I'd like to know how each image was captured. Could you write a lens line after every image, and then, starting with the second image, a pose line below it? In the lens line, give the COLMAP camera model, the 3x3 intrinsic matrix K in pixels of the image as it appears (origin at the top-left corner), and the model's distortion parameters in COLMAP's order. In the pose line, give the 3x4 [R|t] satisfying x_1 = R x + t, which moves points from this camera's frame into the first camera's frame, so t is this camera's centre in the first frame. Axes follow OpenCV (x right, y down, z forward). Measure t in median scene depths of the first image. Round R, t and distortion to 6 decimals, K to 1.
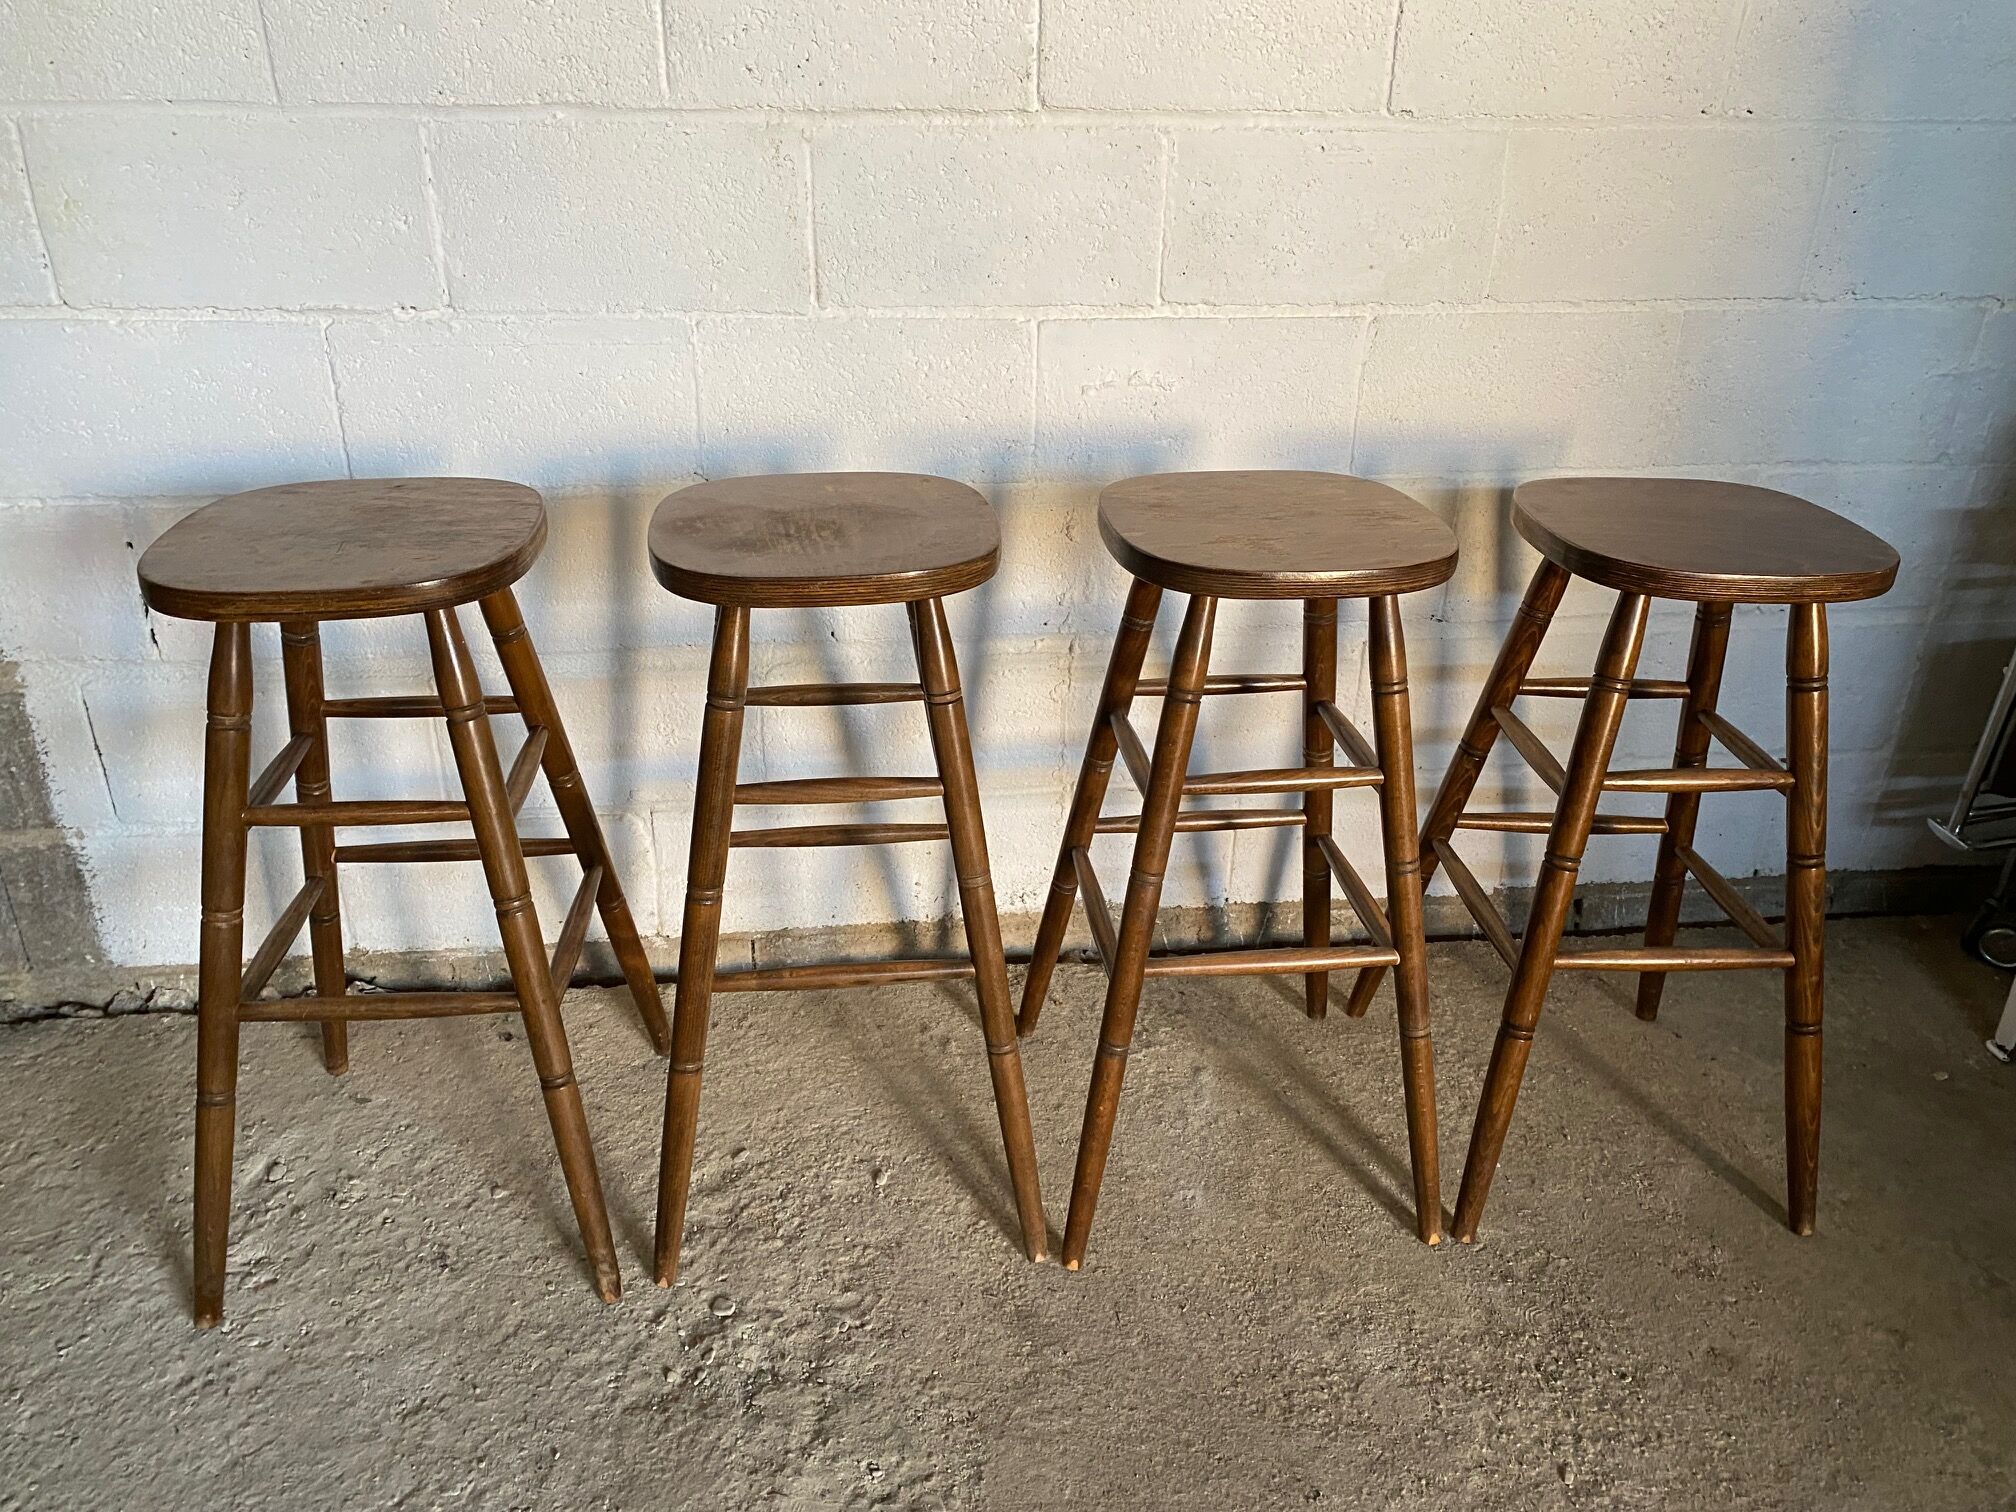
lens RADIAL K [[1536.0, 0, 992.5], [0, 1536.0, 747.5], [0, 0, 1]] dist [0.019512, -0.017837]
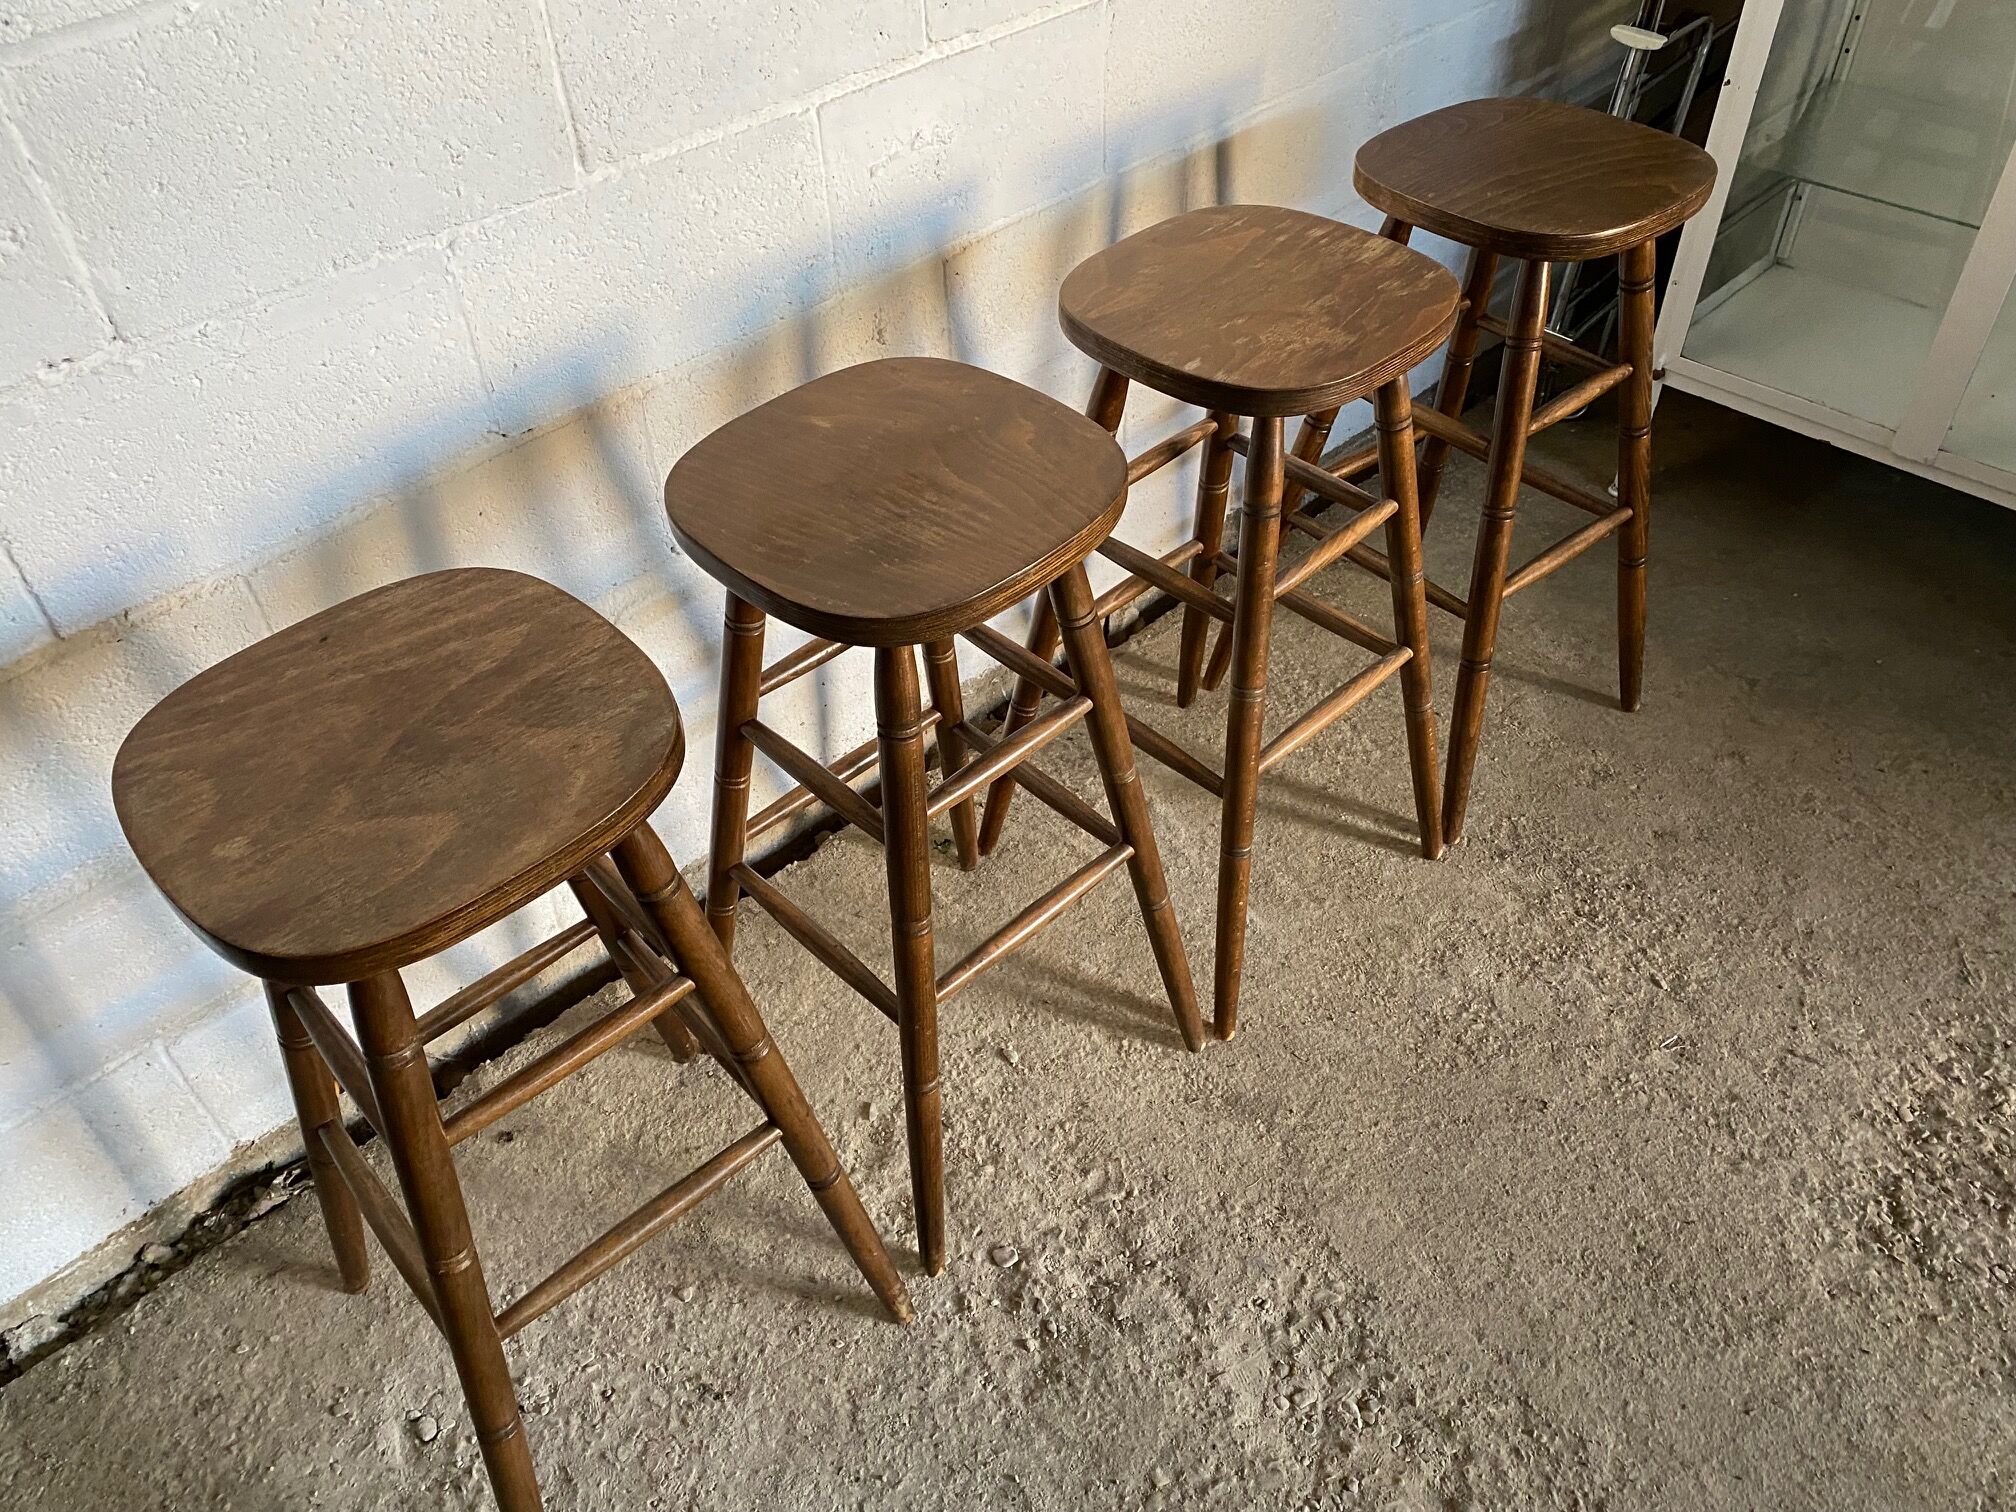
lens RADIAL K [[1536.0, 0, 988.3], [0, 1536.0, 764.9], [0, 0, 1]] dist [0.019512, -0.017837]
pose [[0.803029, -0.444101, 0.397390, -0.414029], [0.305804, 0.879420, 0.364835, -0.263017], [-0.511496, -0.171449, 0.842008, 0.218648]]
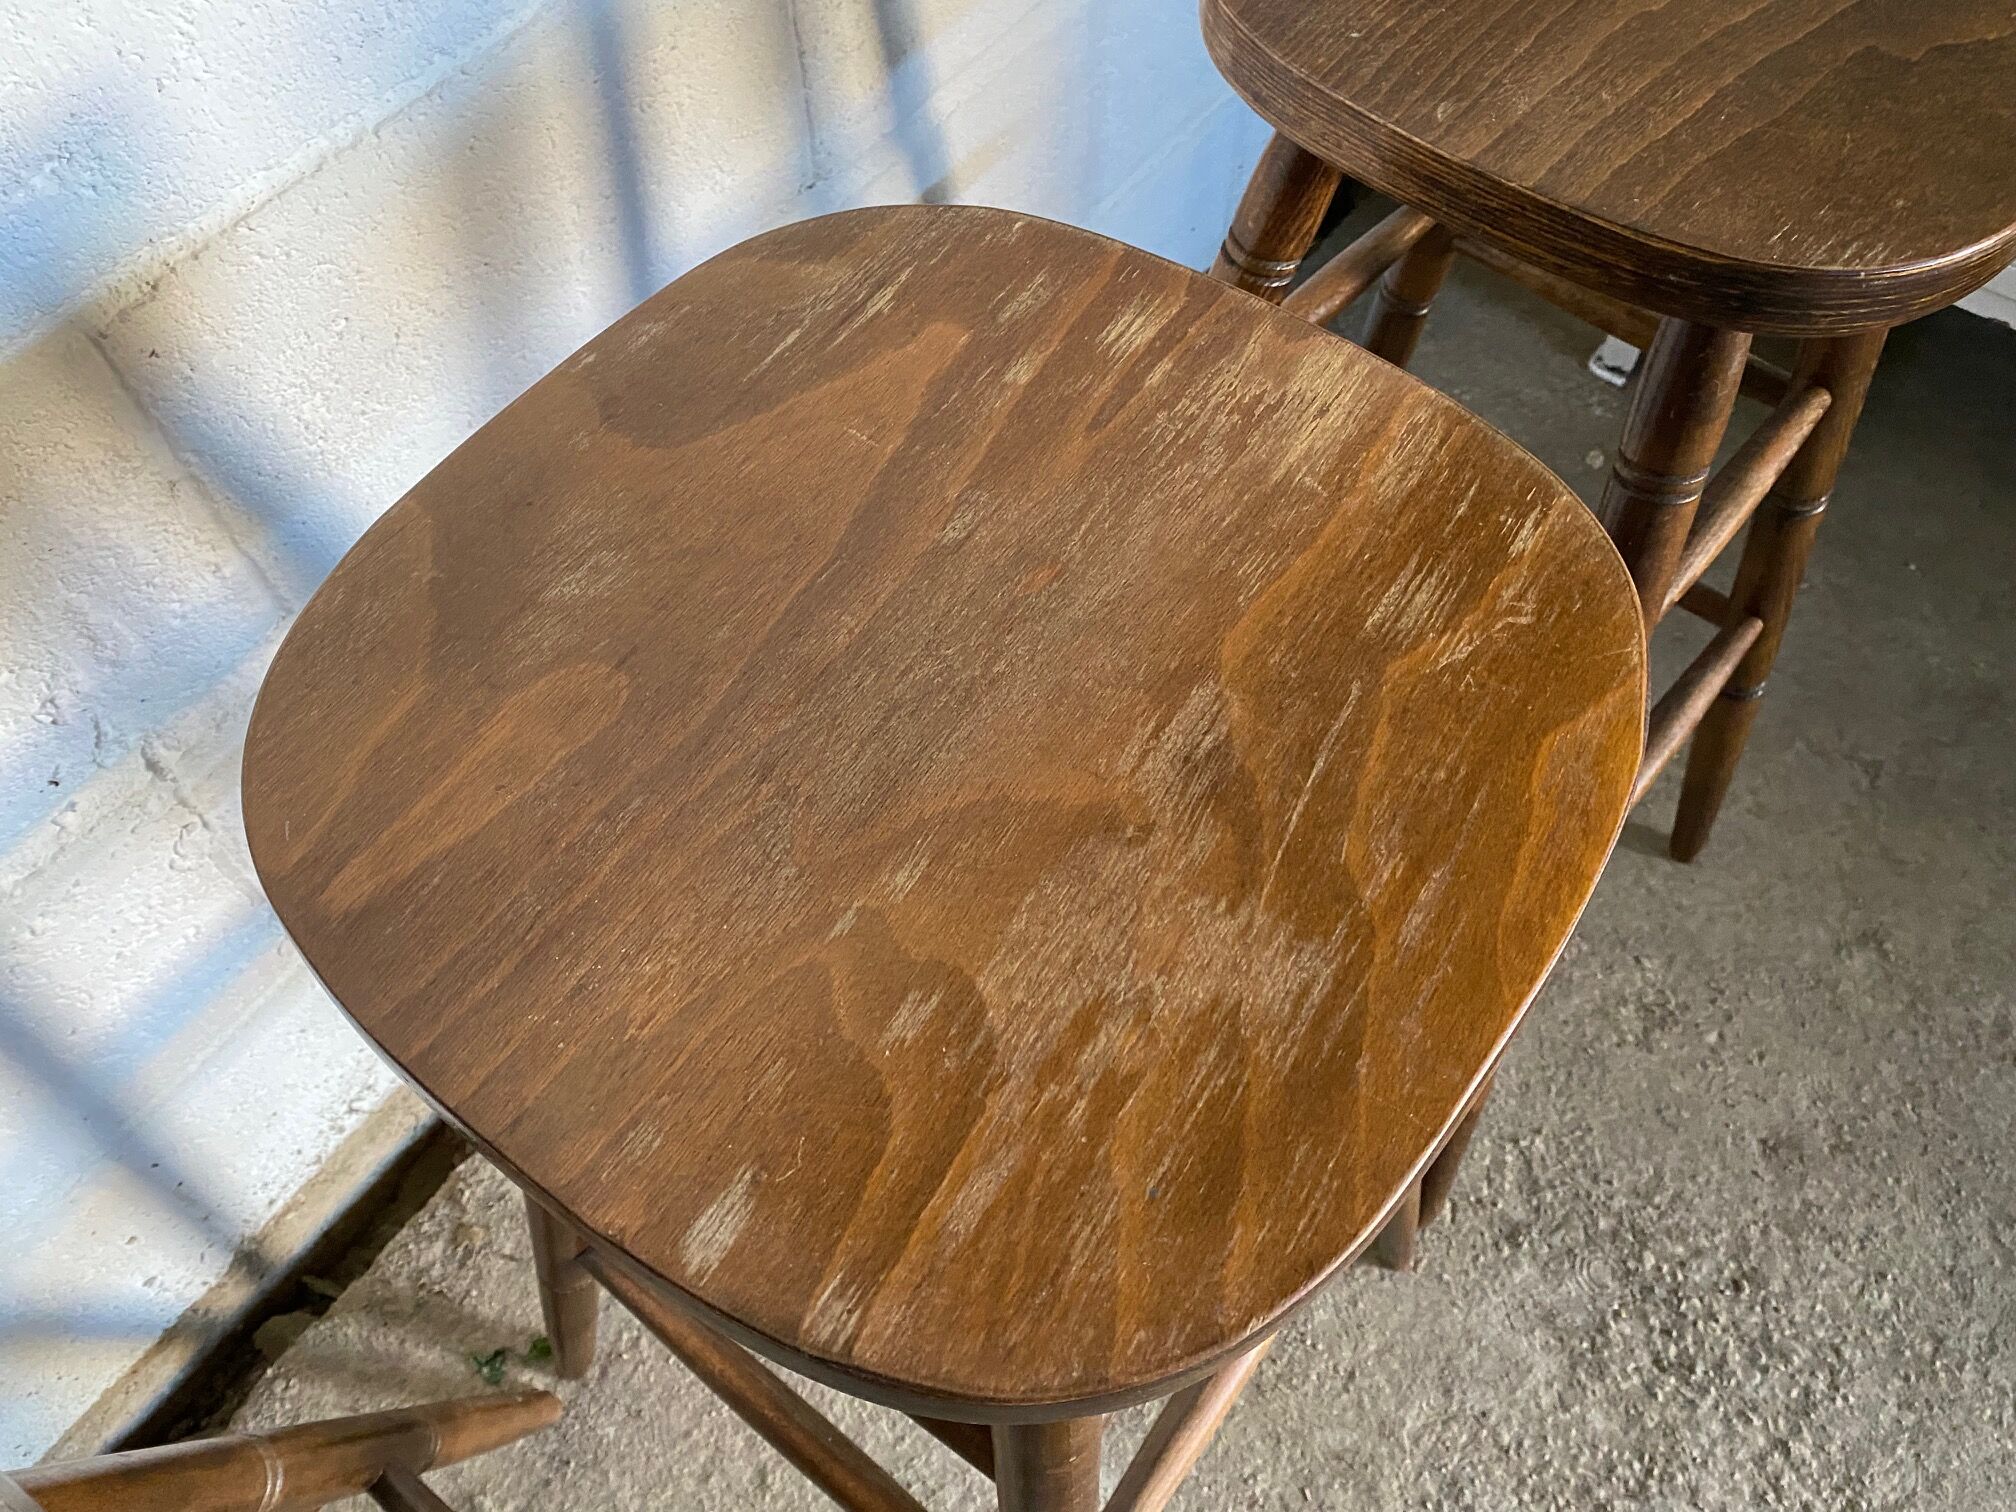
lens RADIAL K [[1536.0, 0, 998.5], [0, 1536.0, 764.6], [0, 0, 1]] dist [0.019512, -0.017837]
pose [[0.691524, -0.629093, 0.355016, 0.073596], [0.334464, 0.714466, 0.614551, -0.273610], [-0.640256, -0.306237, 0.704479, 0.729350]]
